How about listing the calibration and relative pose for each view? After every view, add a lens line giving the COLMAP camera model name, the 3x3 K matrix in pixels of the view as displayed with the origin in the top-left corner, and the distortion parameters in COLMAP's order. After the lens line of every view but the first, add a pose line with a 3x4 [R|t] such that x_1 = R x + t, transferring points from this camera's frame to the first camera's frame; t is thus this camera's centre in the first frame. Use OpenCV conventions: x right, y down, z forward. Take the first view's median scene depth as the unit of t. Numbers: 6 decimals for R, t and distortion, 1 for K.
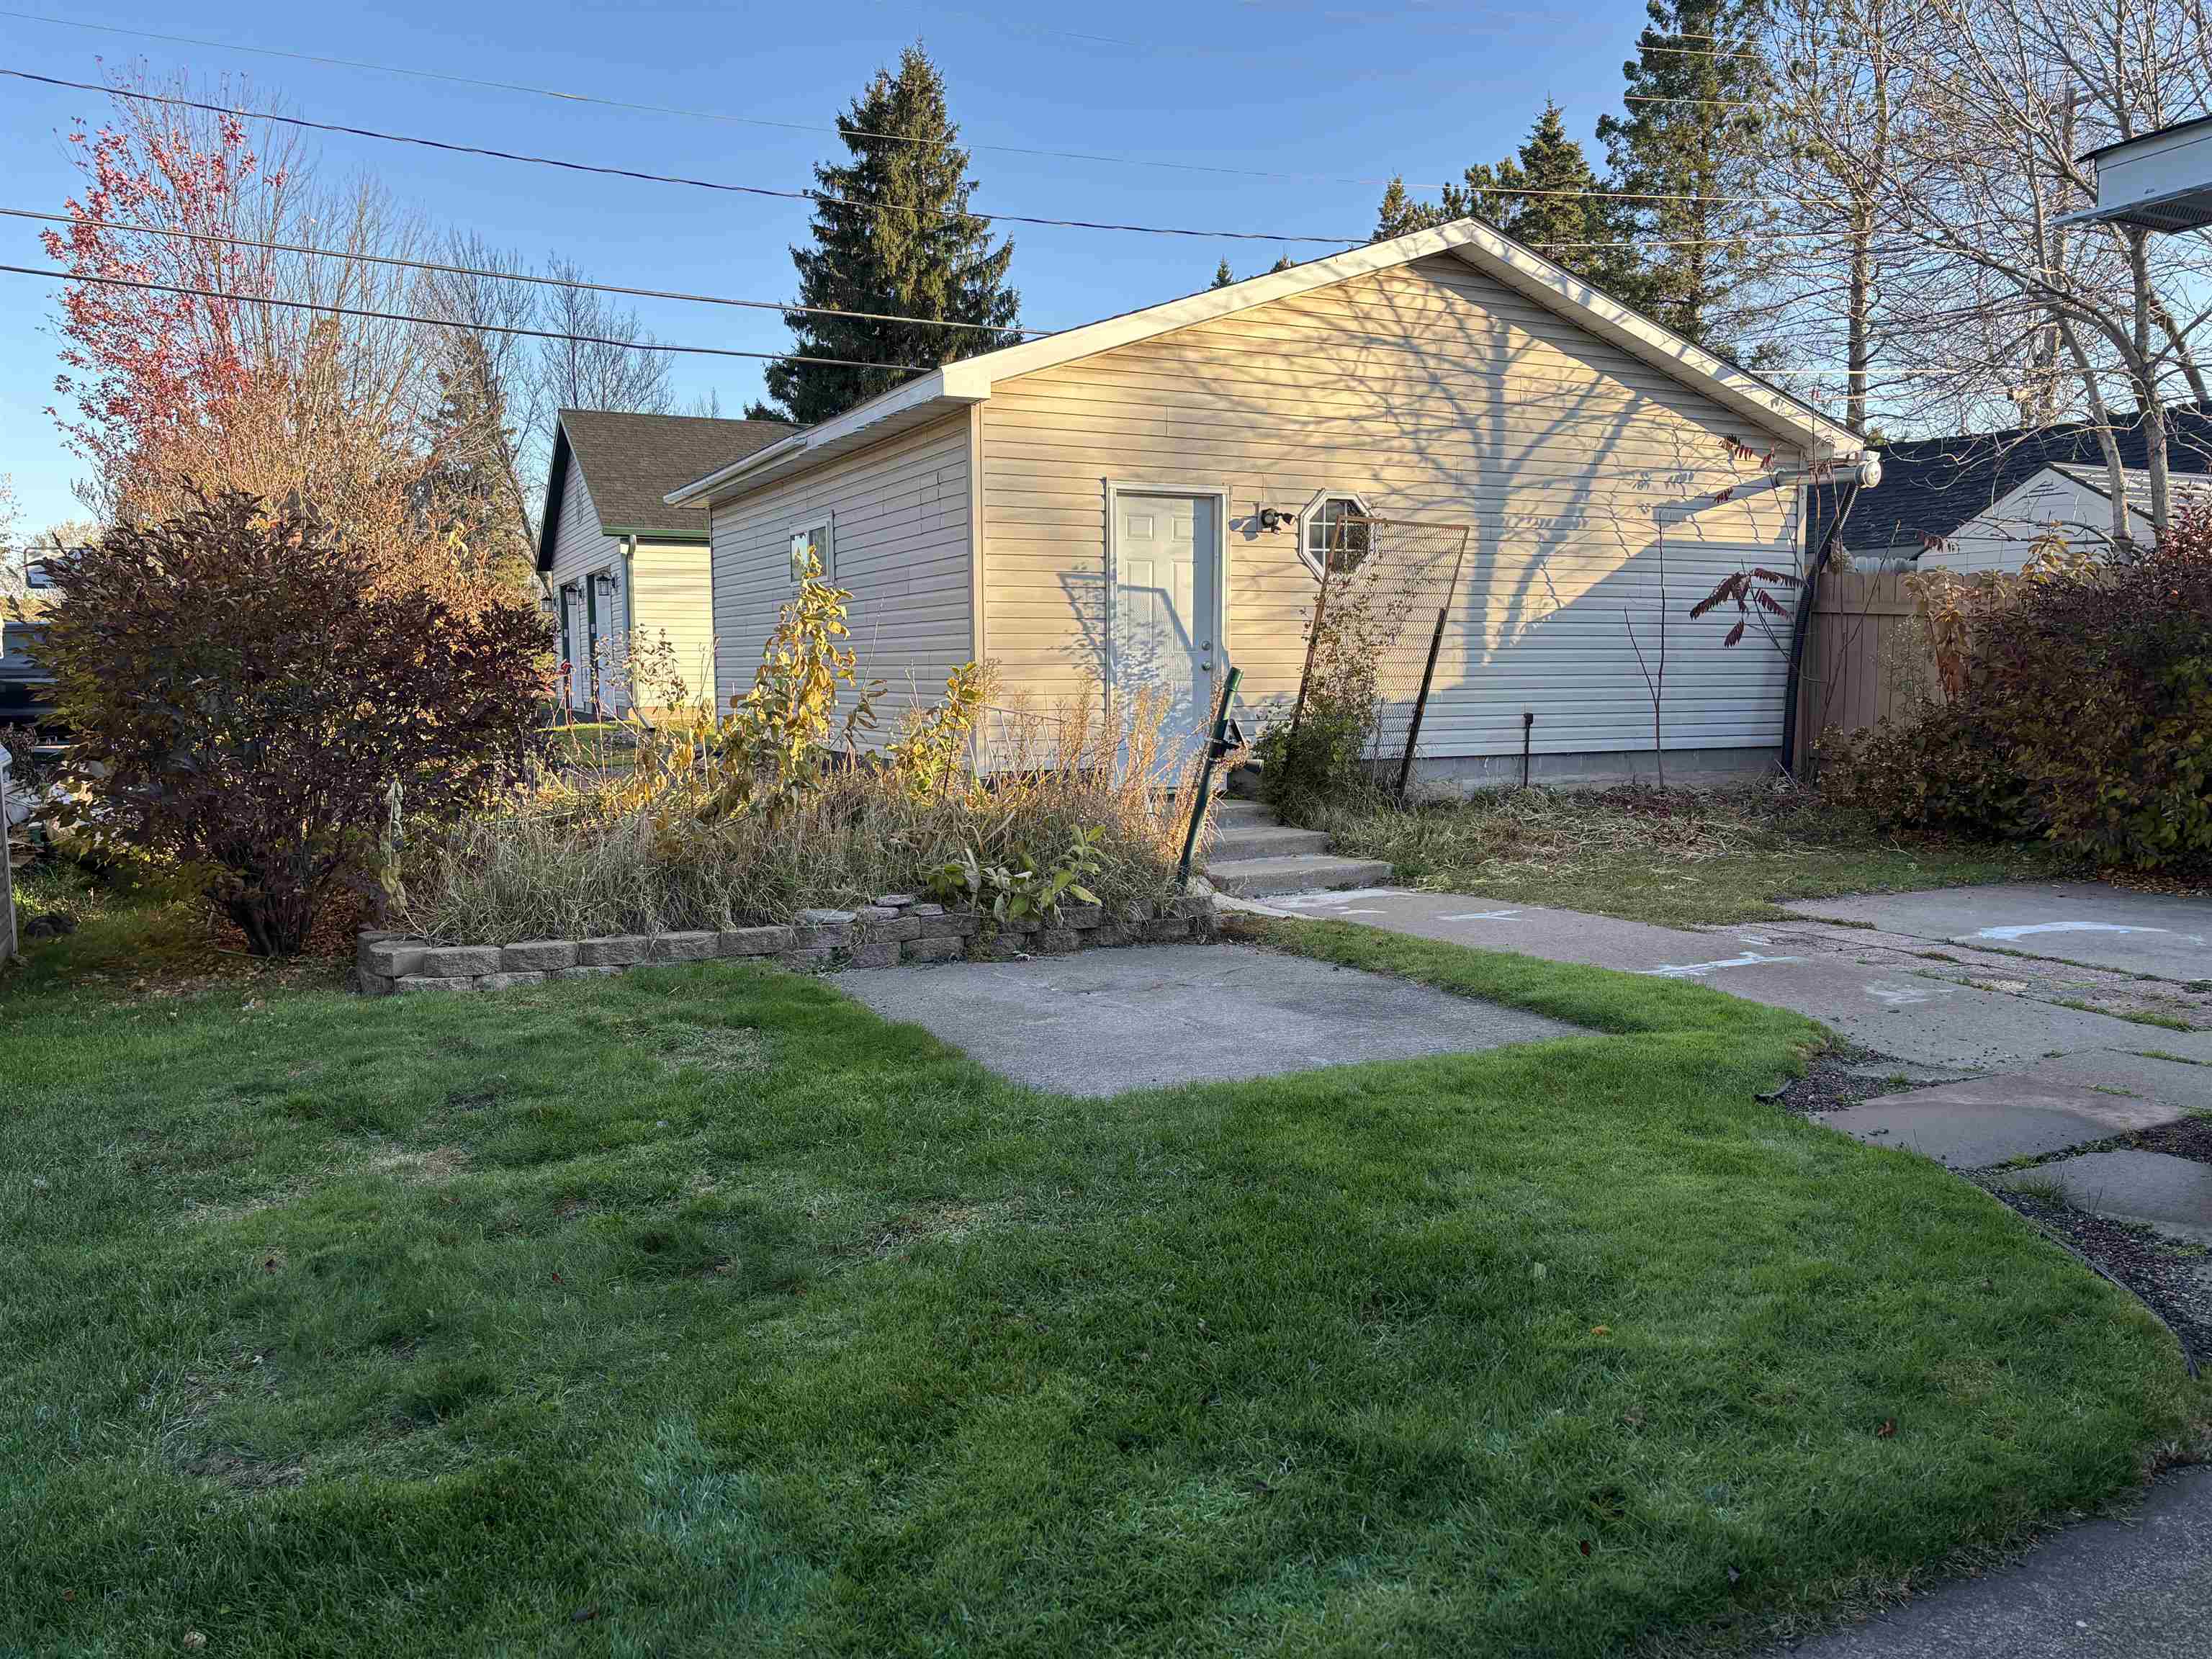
lens RADIAL K [[1691.5, 0, 1105.4], [0, 1691.5, 826.2], [0, 0, 1]] dist [0.032561, -0.015441]
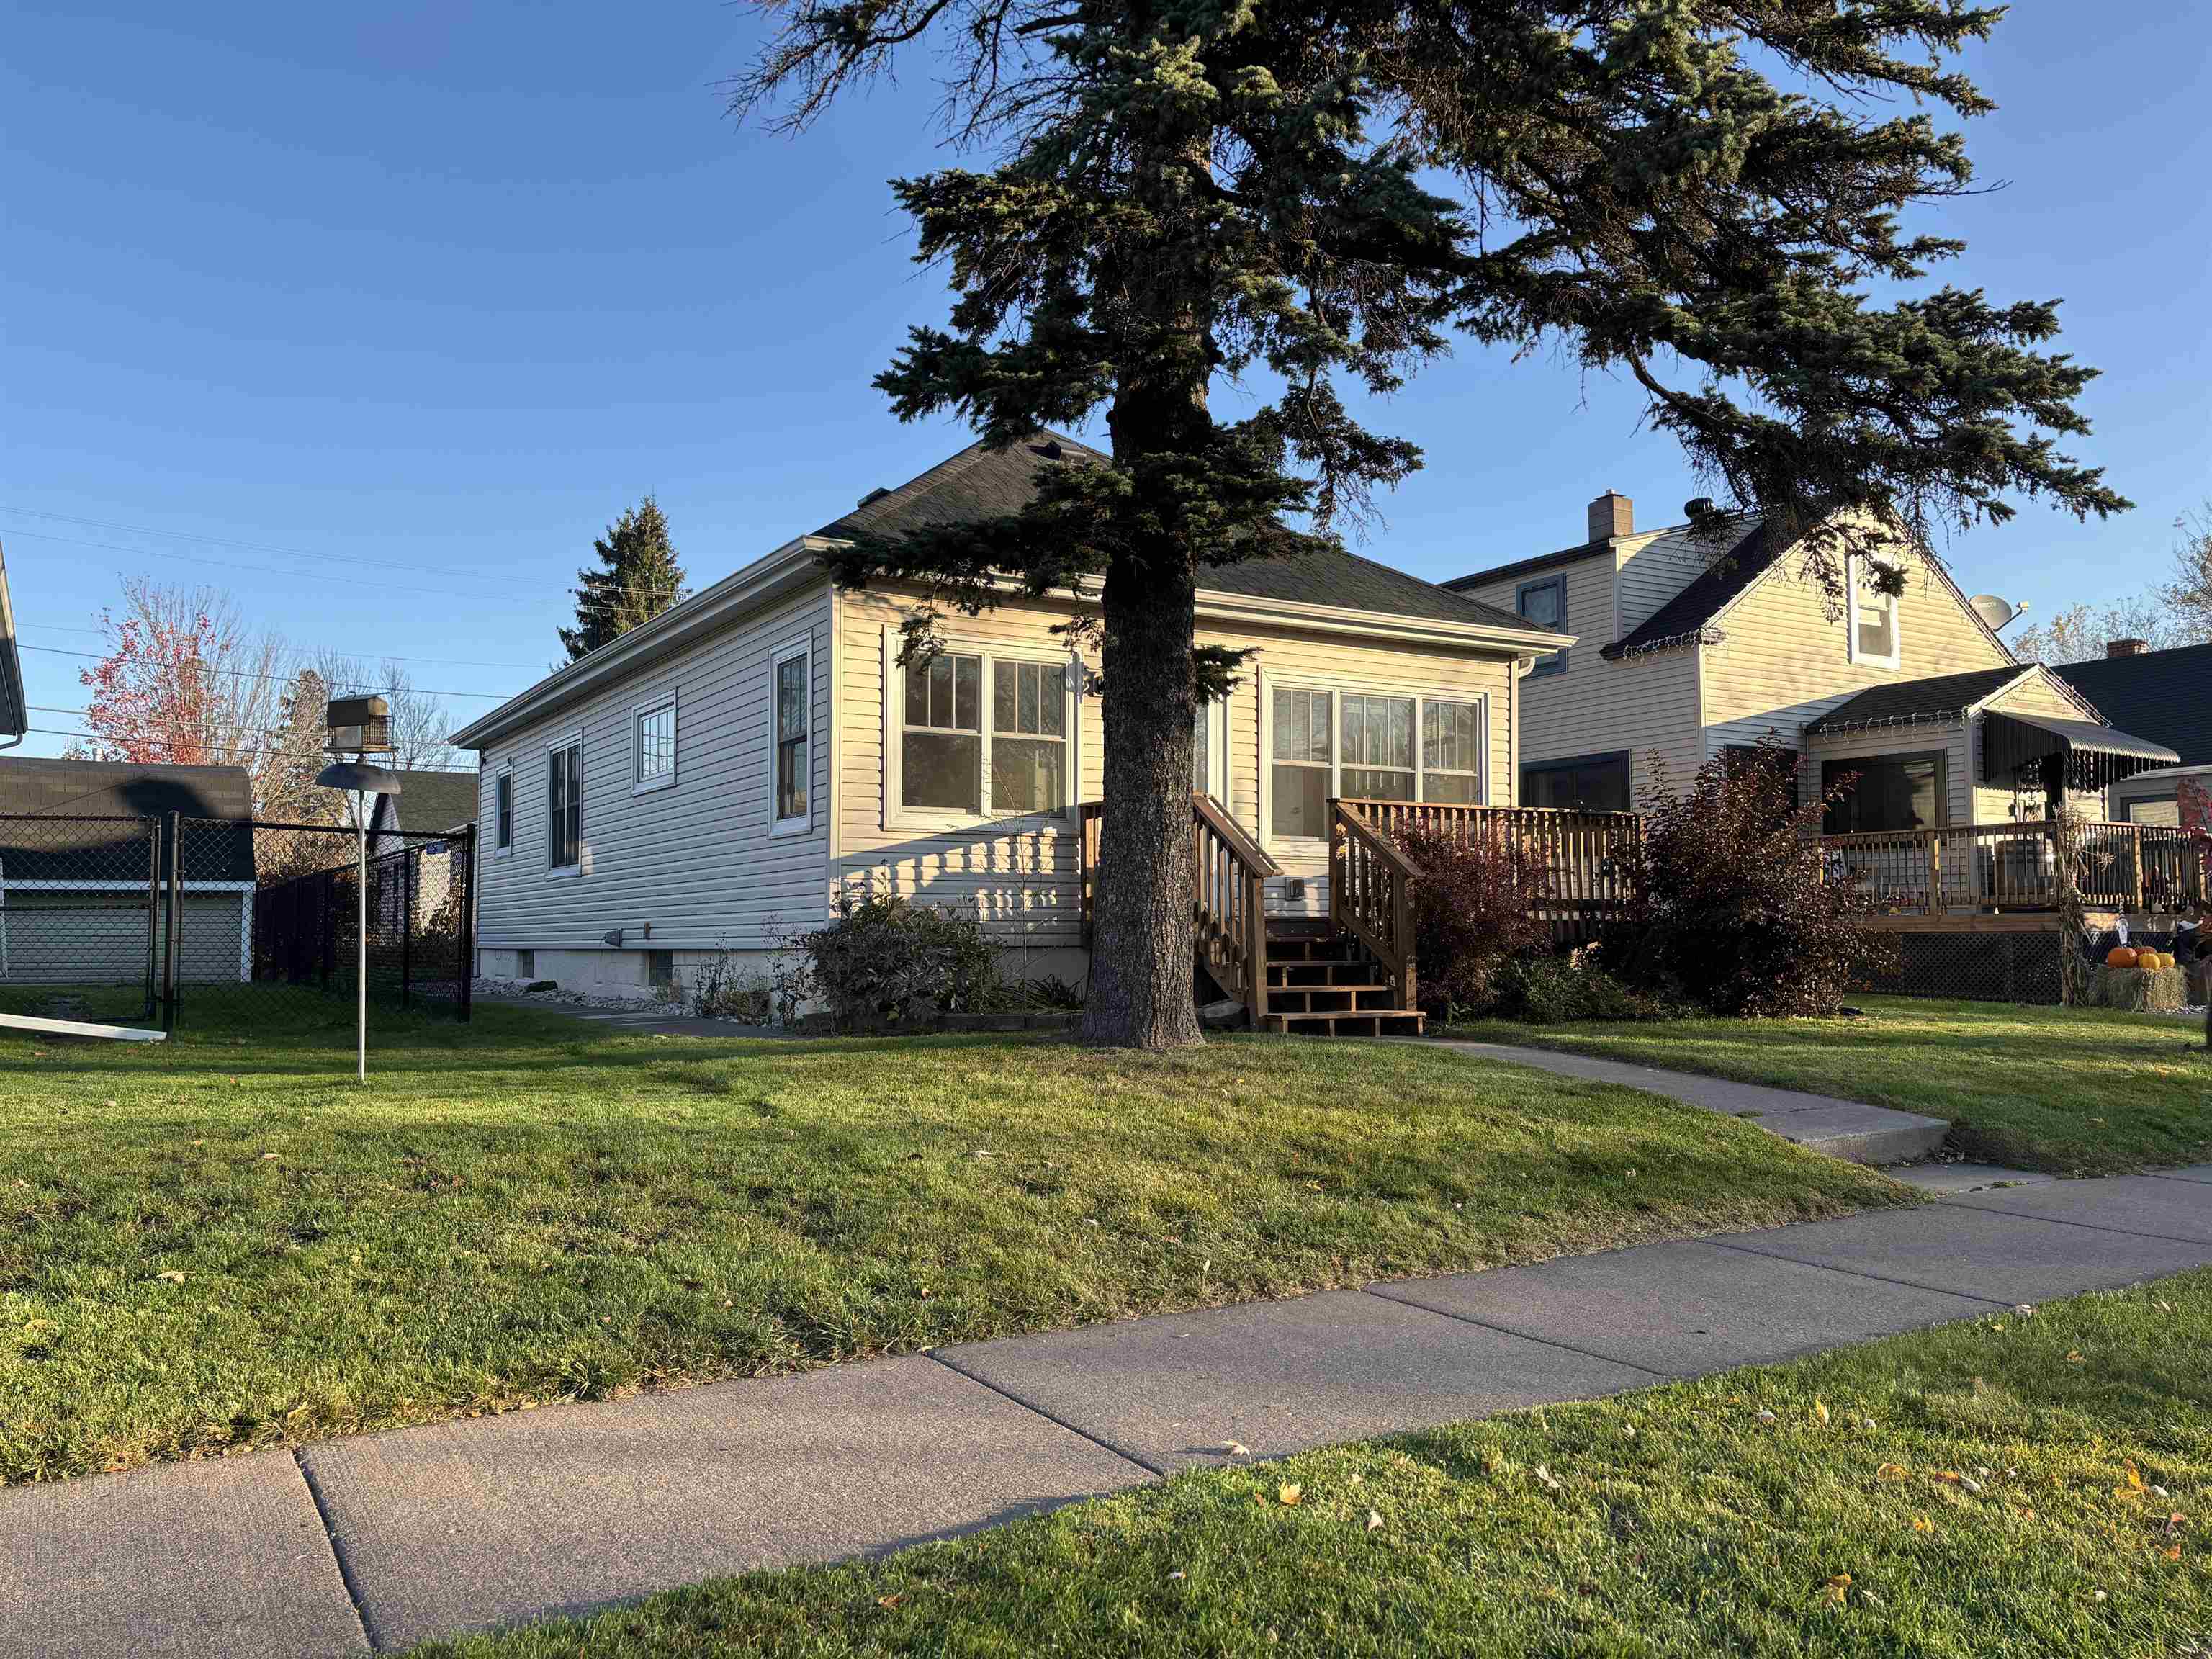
lens RADIAL K [[1691.5, 0, 1106.2], [0, 1691.5, 839.2], [0, 0, 1]] dist [0.032561, -0.015441]
pose [[0.994820, 0.003776, 0.101579, 0.548852], [0.011716, 0.988390, -0.151483, 0.222826], [-0.100971, 0.151889, 0.983227, -1.772421]]
